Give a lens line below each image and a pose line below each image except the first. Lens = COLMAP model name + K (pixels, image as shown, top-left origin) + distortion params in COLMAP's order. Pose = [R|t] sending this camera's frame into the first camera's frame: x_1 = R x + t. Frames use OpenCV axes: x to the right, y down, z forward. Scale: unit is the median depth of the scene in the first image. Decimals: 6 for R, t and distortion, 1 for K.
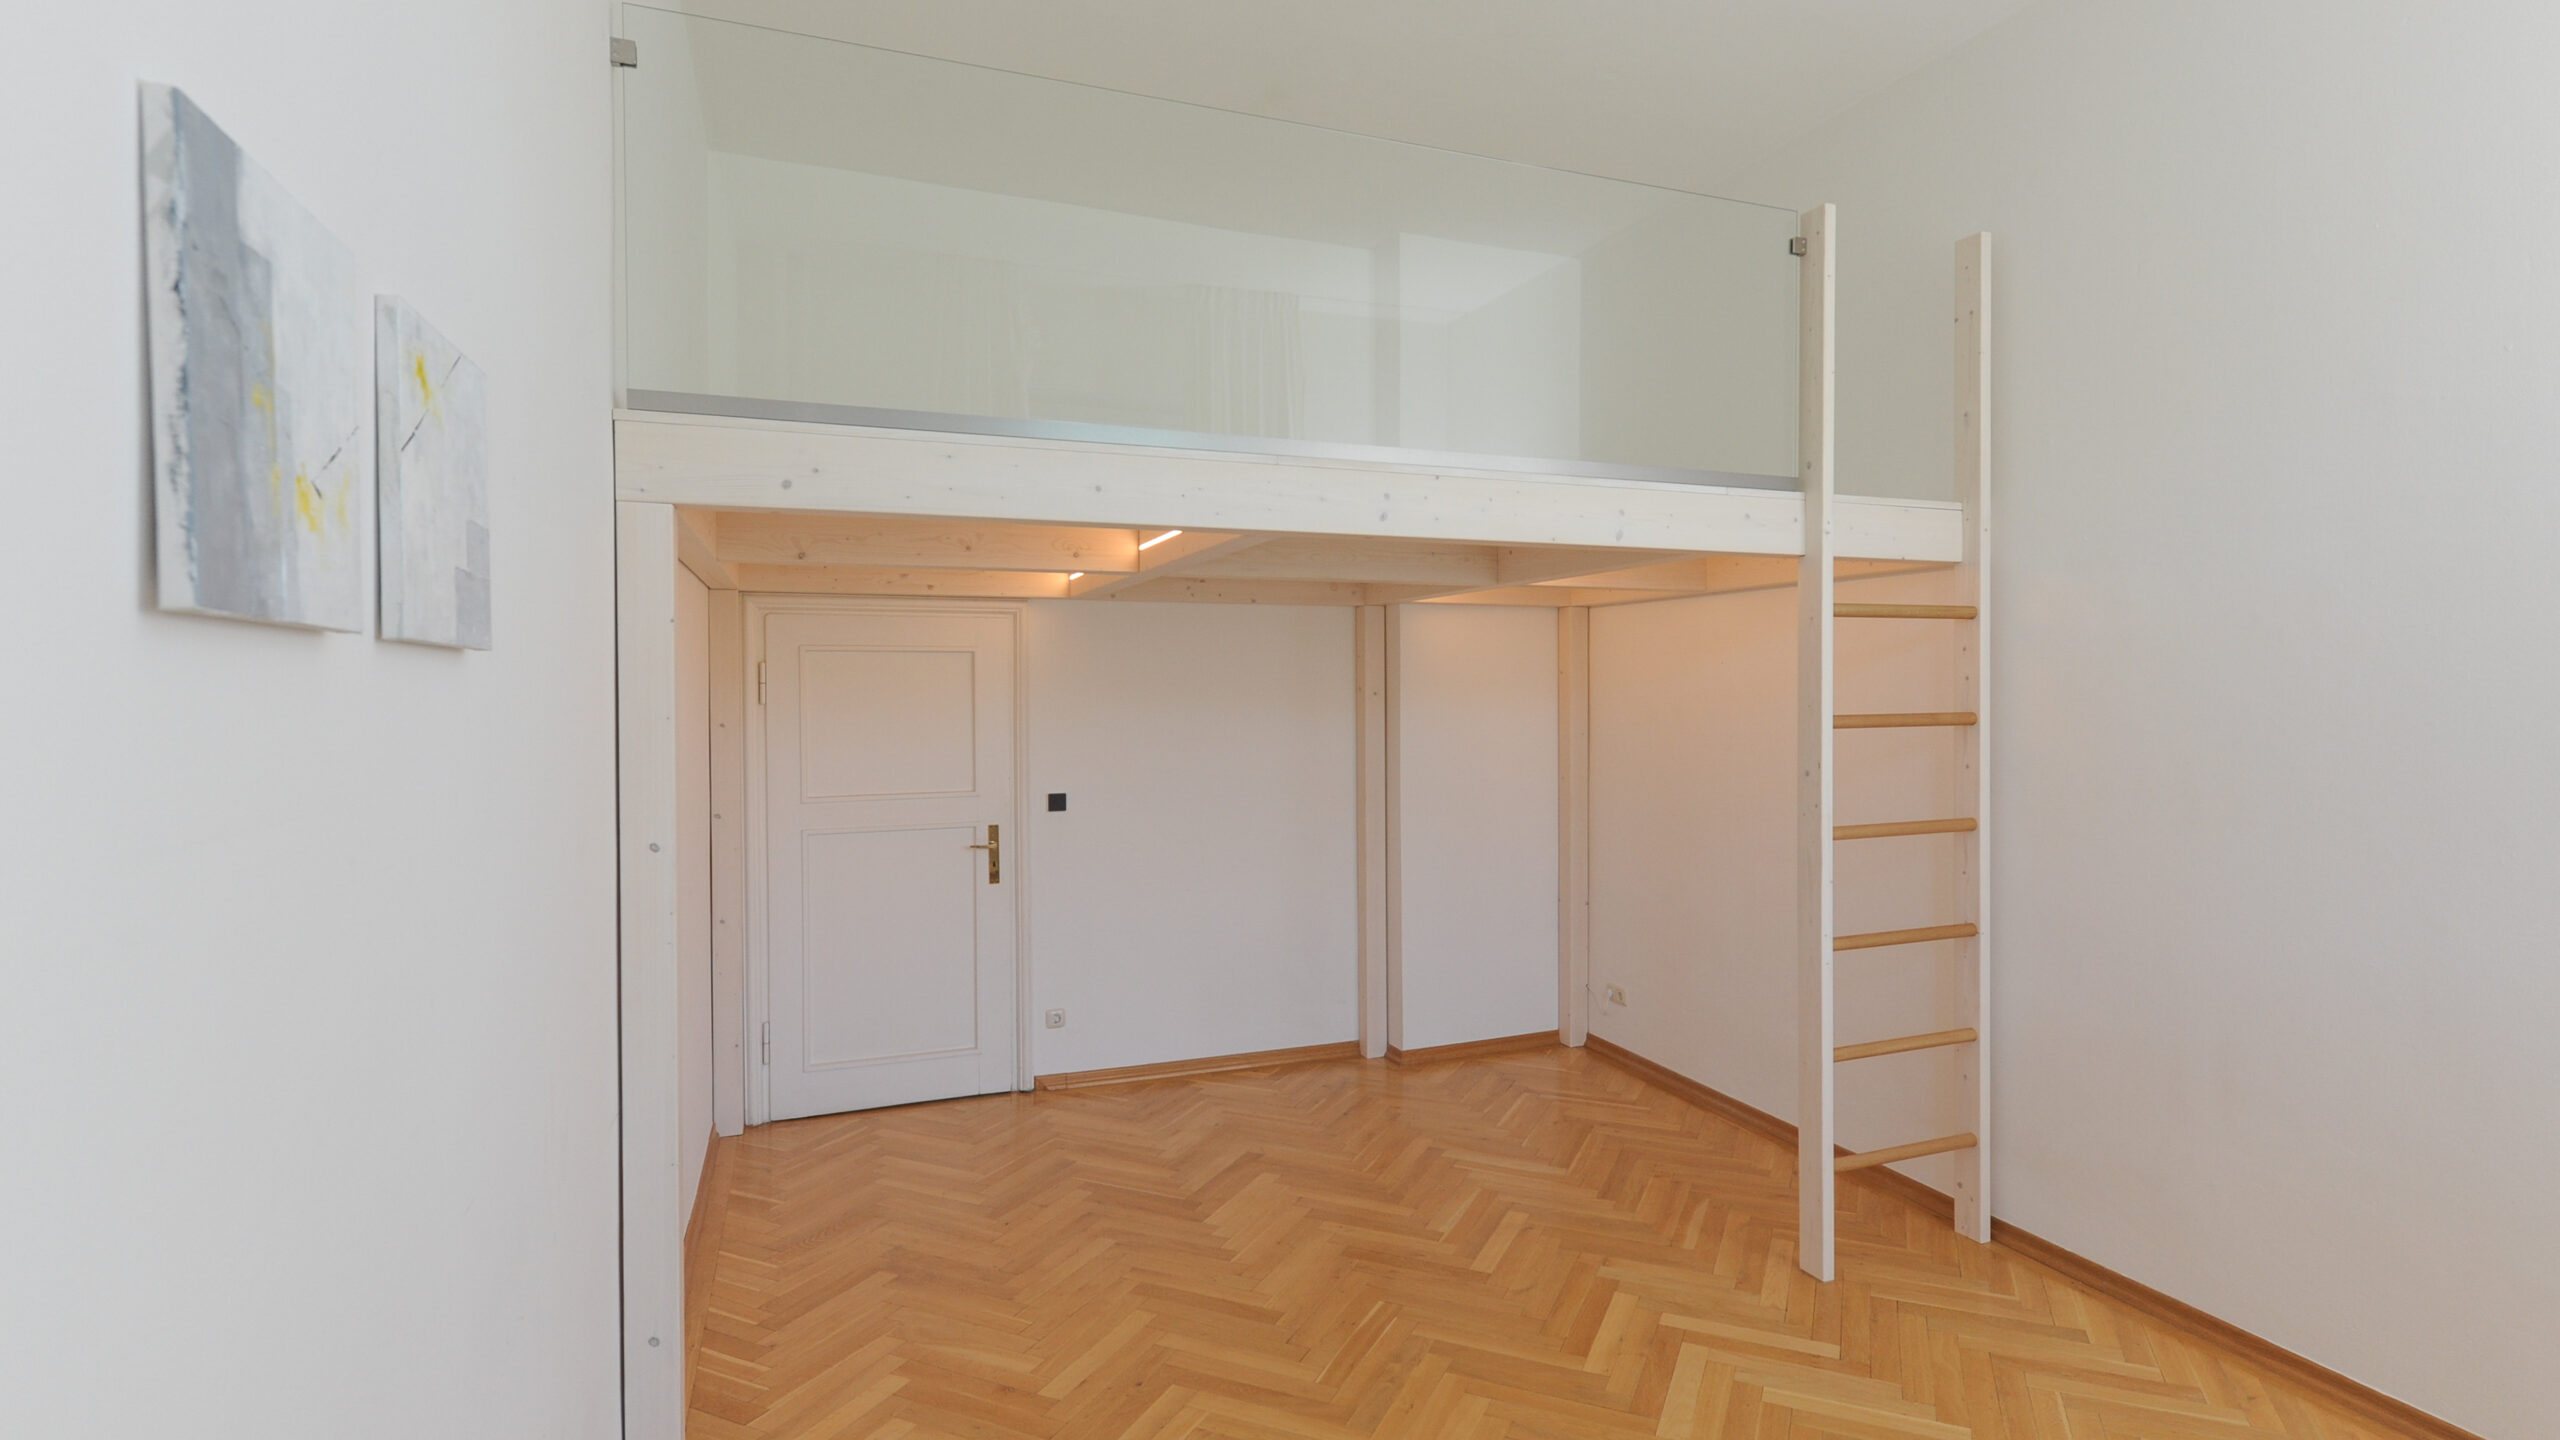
lens RADIAL K [[1232.5, 0, 1358.3], [0, 1232.5, 705.7], [0, 0, 1]] dist [0.010149, -0.001013]
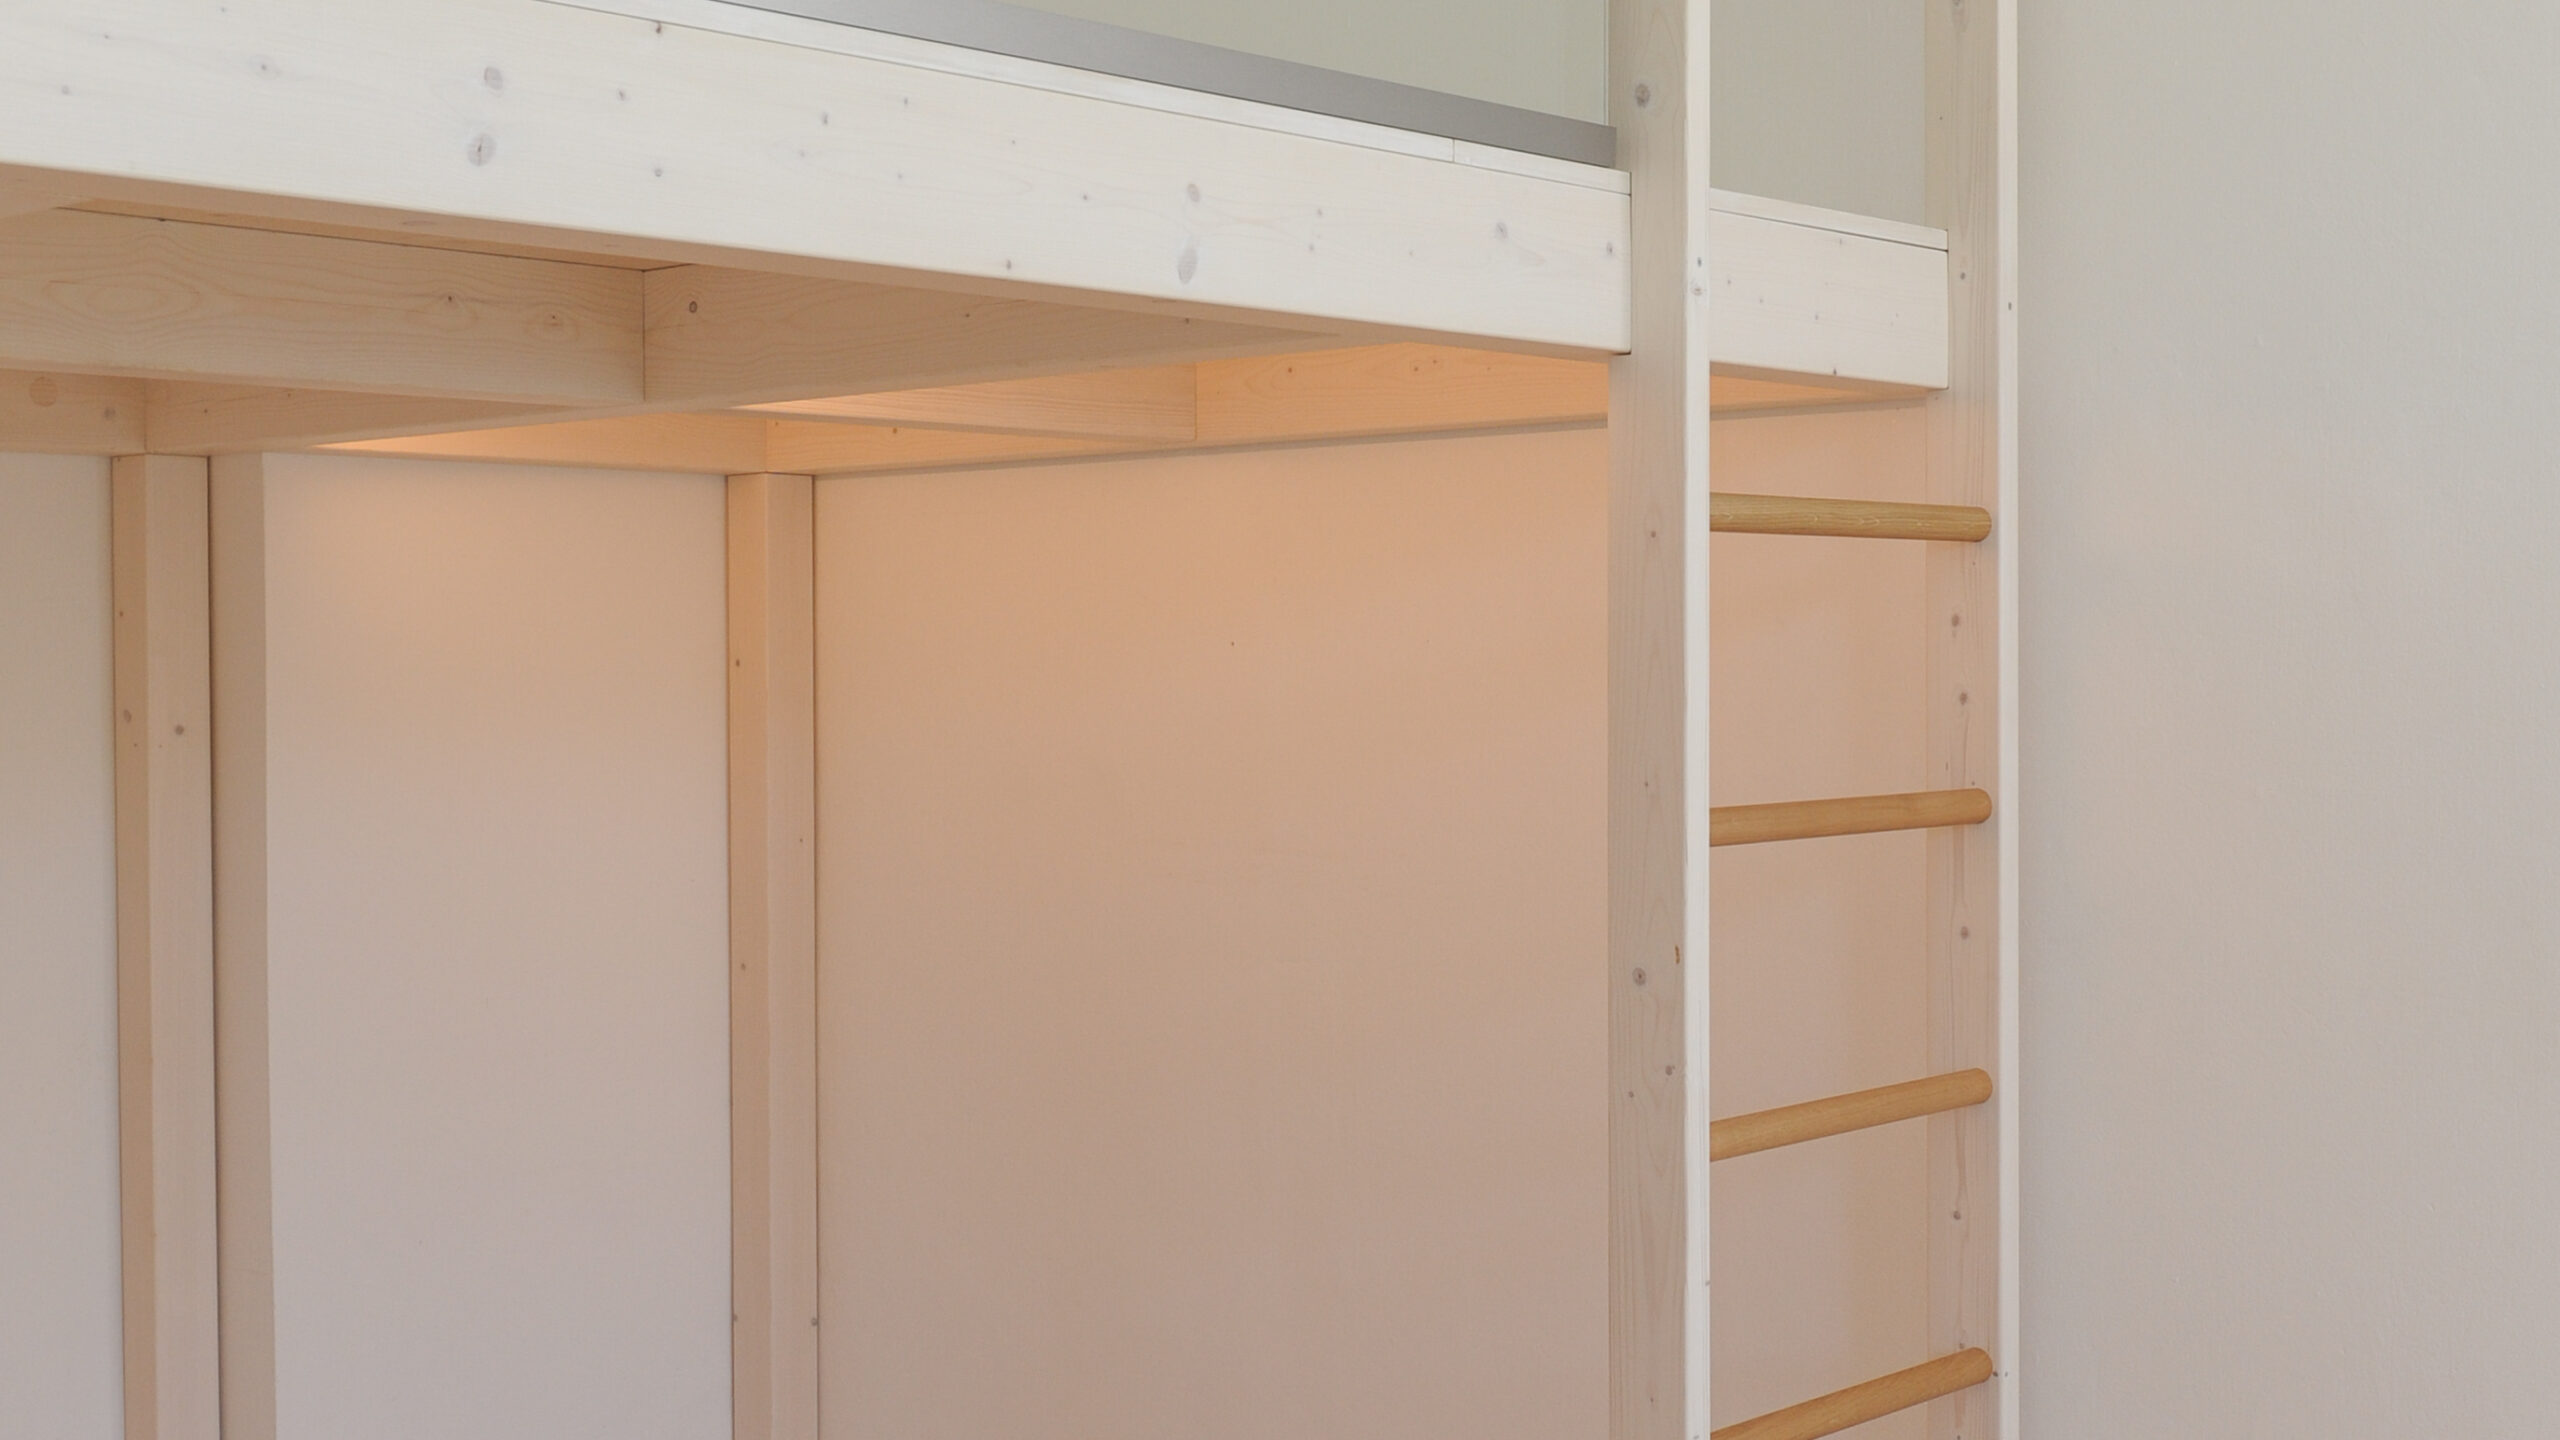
lens RADIAL K [[3085.2, 0, 1276.7], [0, 3085.2, 712.6], [0, 0, 1]] dist [-0.004218, 0.000000]
pose [[0.911899, -0.005990, 0.410372, -0.076117], [0.006143, 0.999981, 0.000944, -0.018494], [-0.410370, 0.001660, 0.911918, 0.212031]]
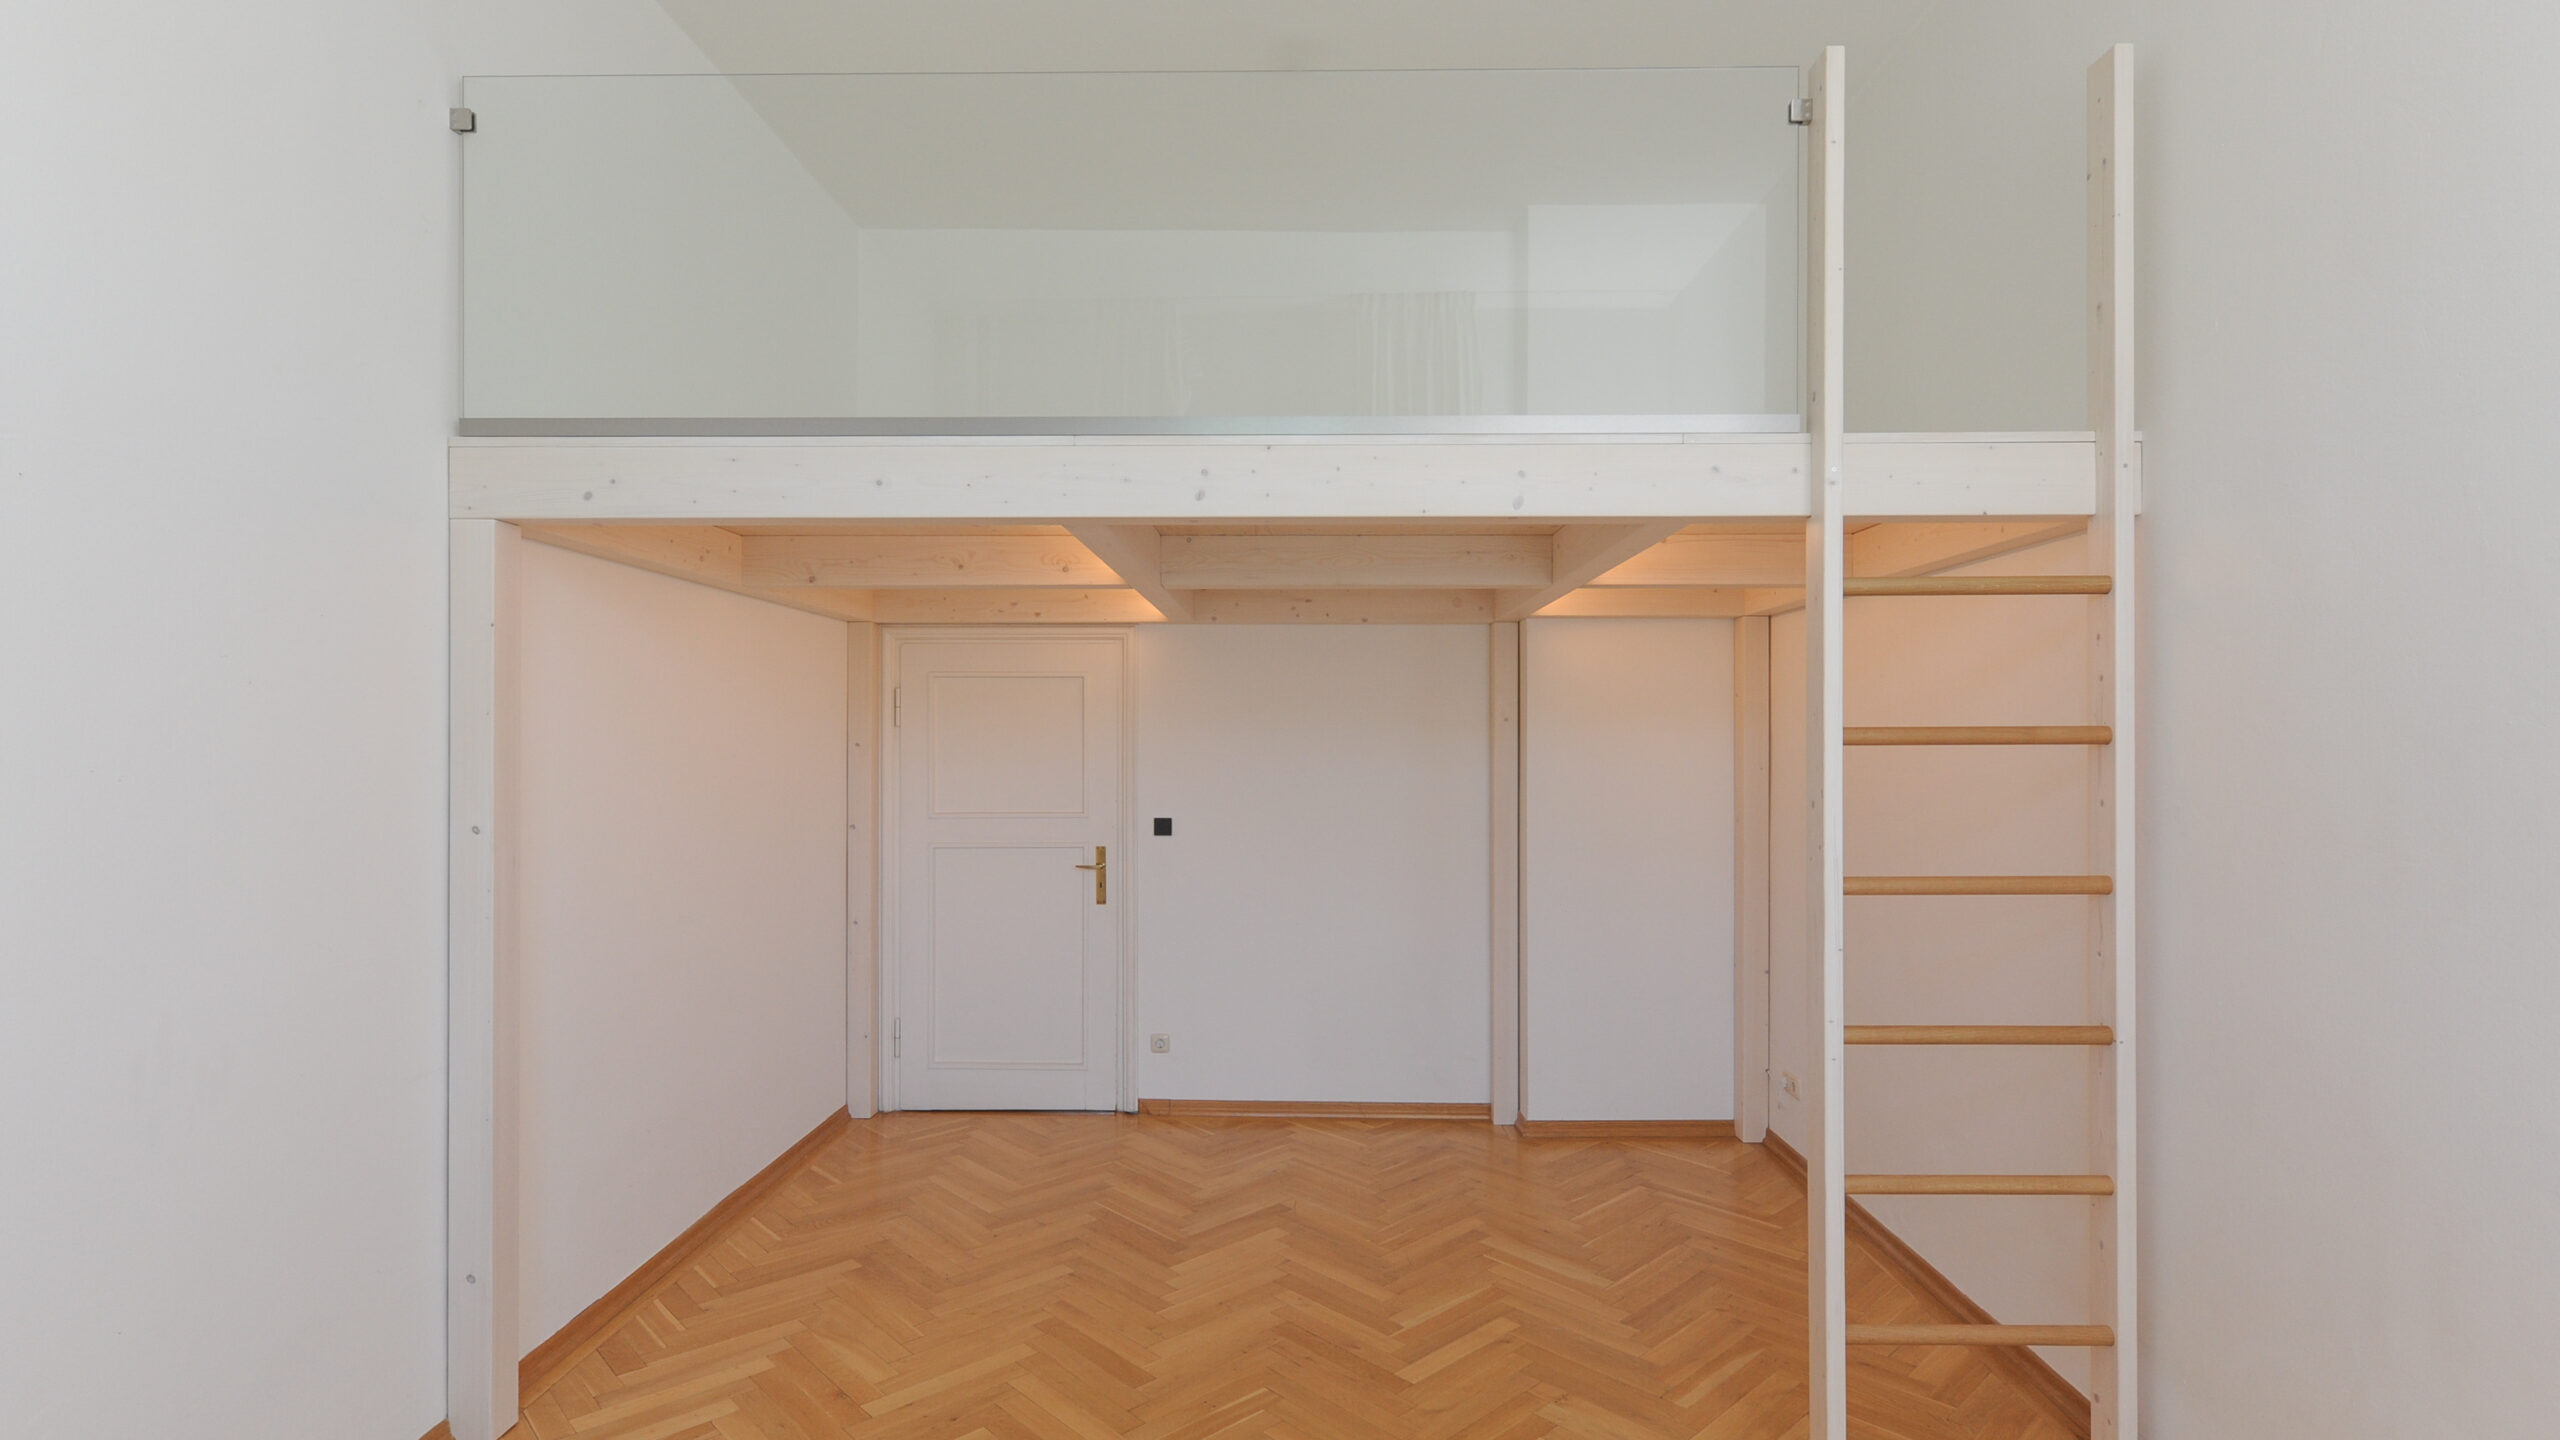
lens RADIAL K [[1232.5, 0, 1312.2], [0, 1232.5, 738.5], [0, 0, 1]] dist [0.010149, -0.001013]
pose [[0.921064, 0.003437, -0.389395, 0.324628], [-0.009200, 0.999874, -0.012936, 0.023728], [0.389302, 0.015497, 0.920980, 0.158857]]
